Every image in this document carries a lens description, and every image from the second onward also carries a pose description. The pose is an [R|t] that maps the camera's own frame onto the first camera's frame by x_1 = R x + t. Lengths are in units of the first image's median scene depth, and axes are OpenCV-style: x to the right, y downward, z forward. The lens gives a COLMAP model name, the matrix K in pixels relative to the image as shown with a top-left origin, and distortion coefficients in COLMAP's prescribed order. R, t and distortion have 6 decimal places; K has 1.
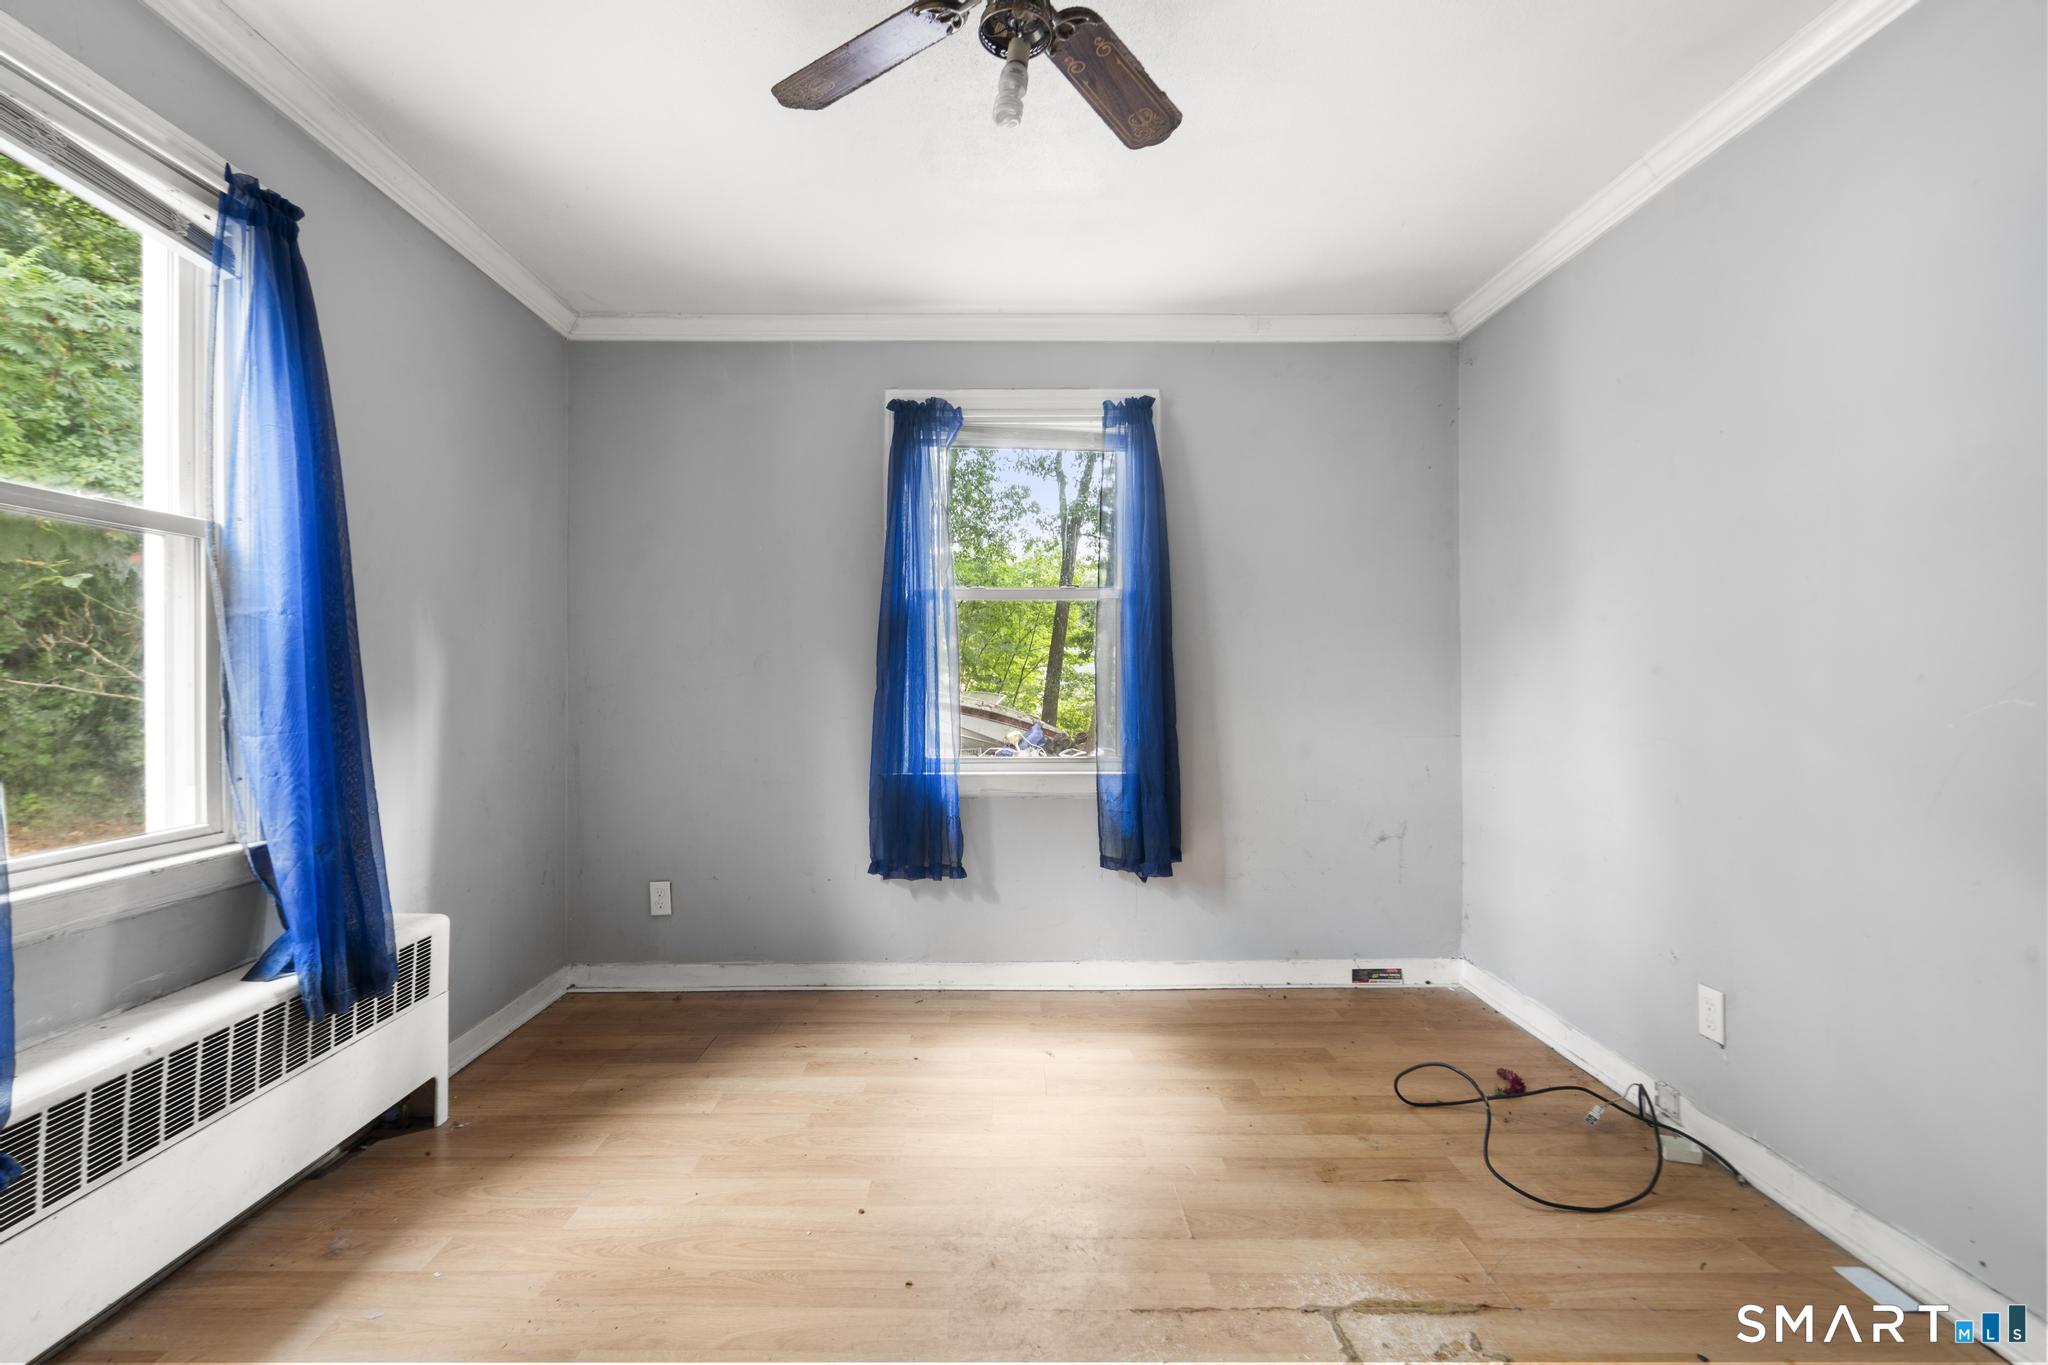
lens RADIAL K [[934.0, 0, 999.6], [0, 934.0, 677.1], [0, 0, 1]] dist [-0.007615, 0.005002]
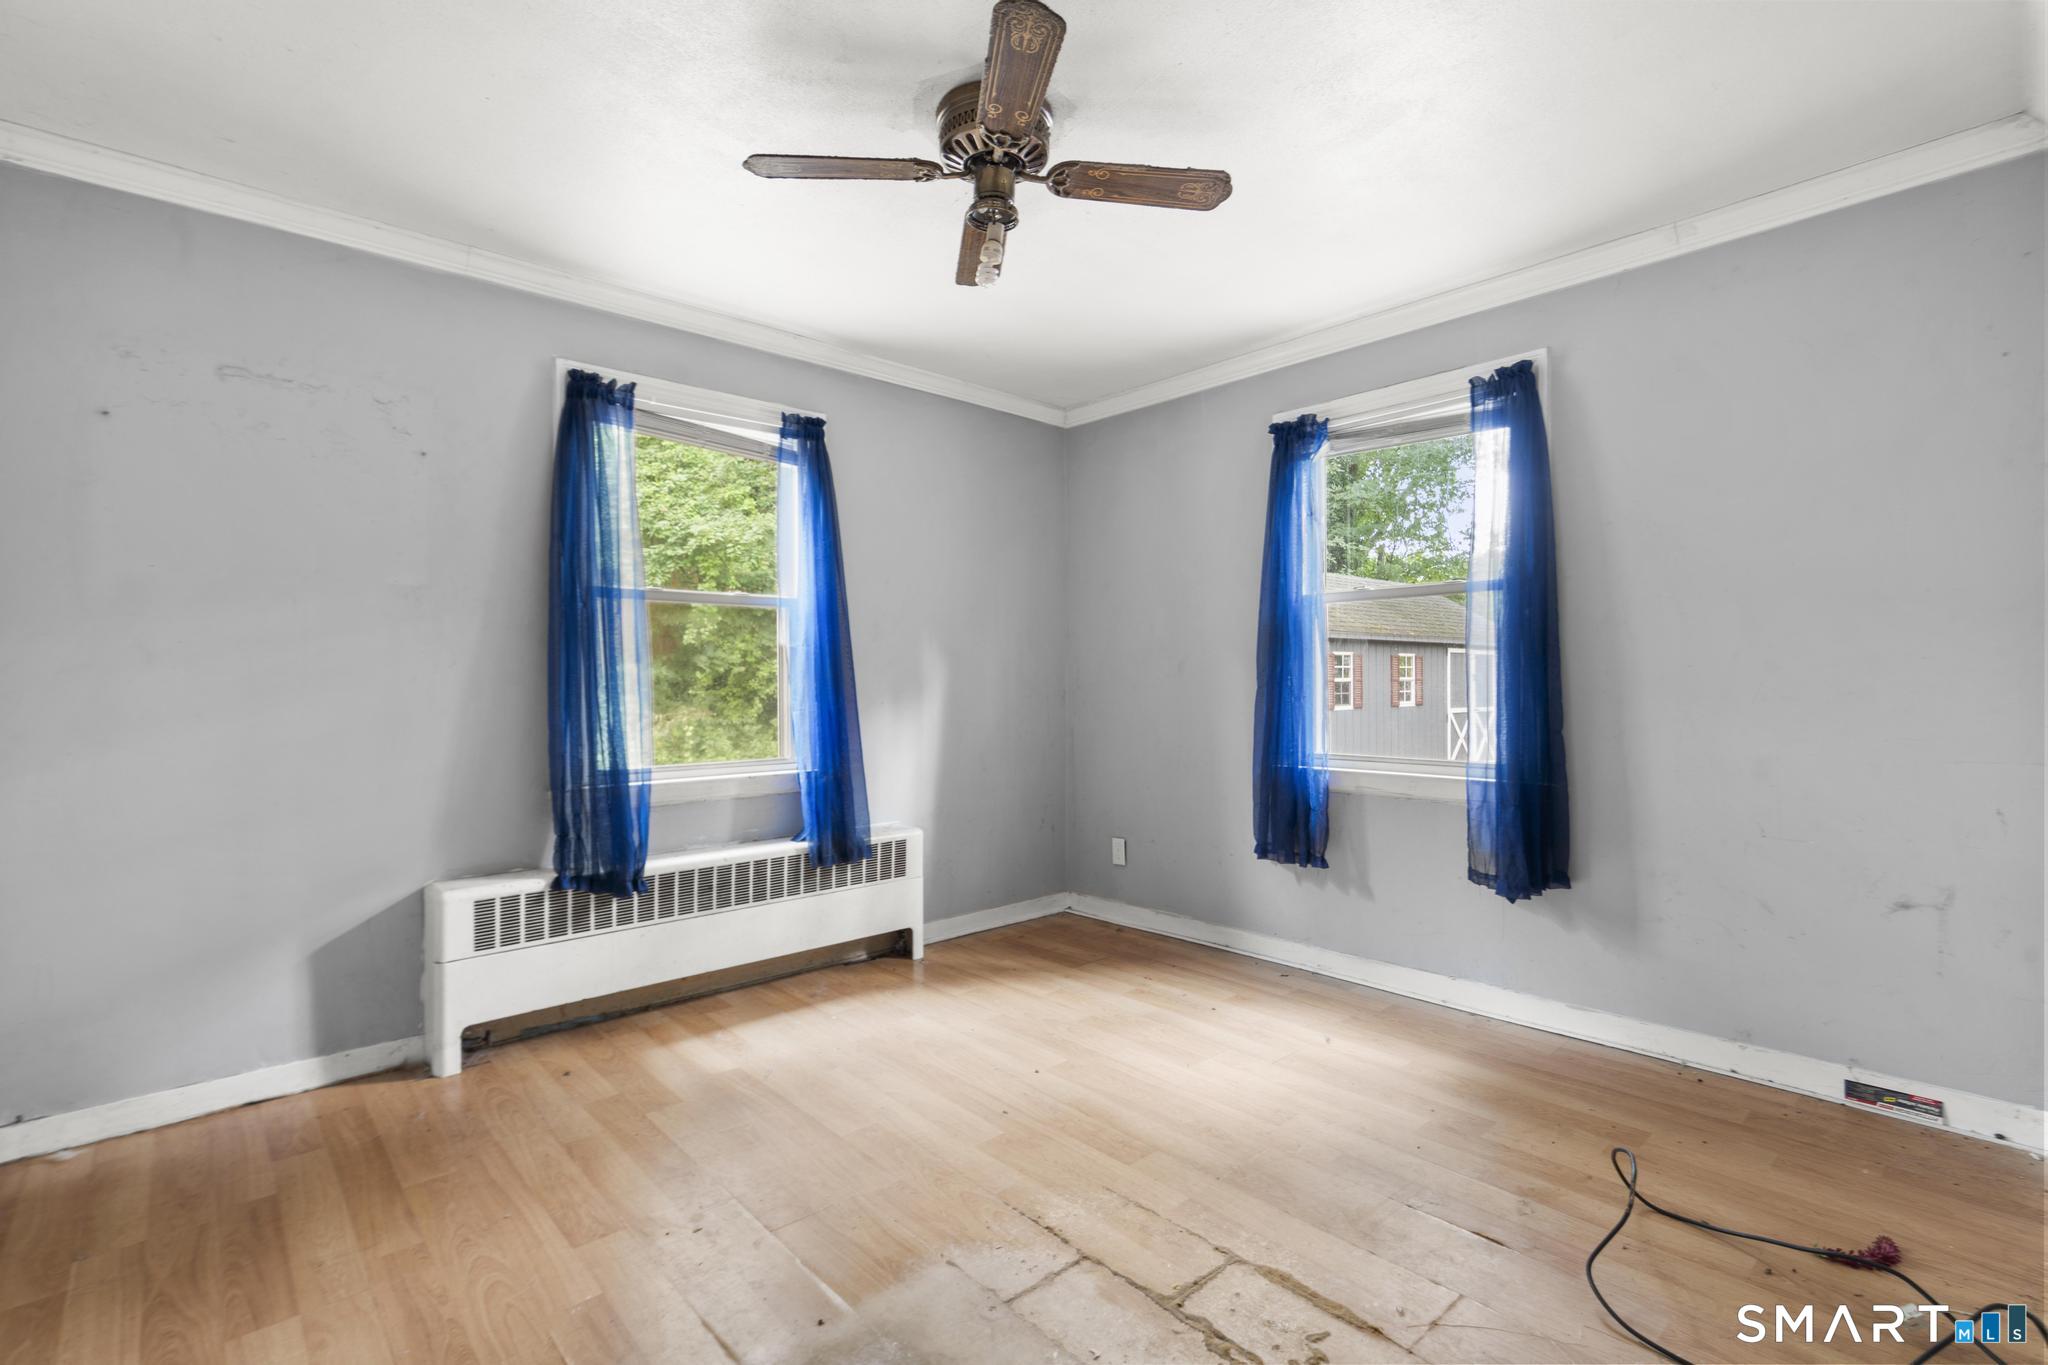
lens RADIAL K [[934.0, 0, 1008.8], [0, 934.0, 679.7], [0, 0, 1]] dist [-0.007615, 0.005002]
pose [[0.664007, -0.002782, -0.747721, 0.530706], [0.005794, 0.999982, 0.001425, -0.000607], [0.747704, -0.005279, 0.664011, 0.042620]]
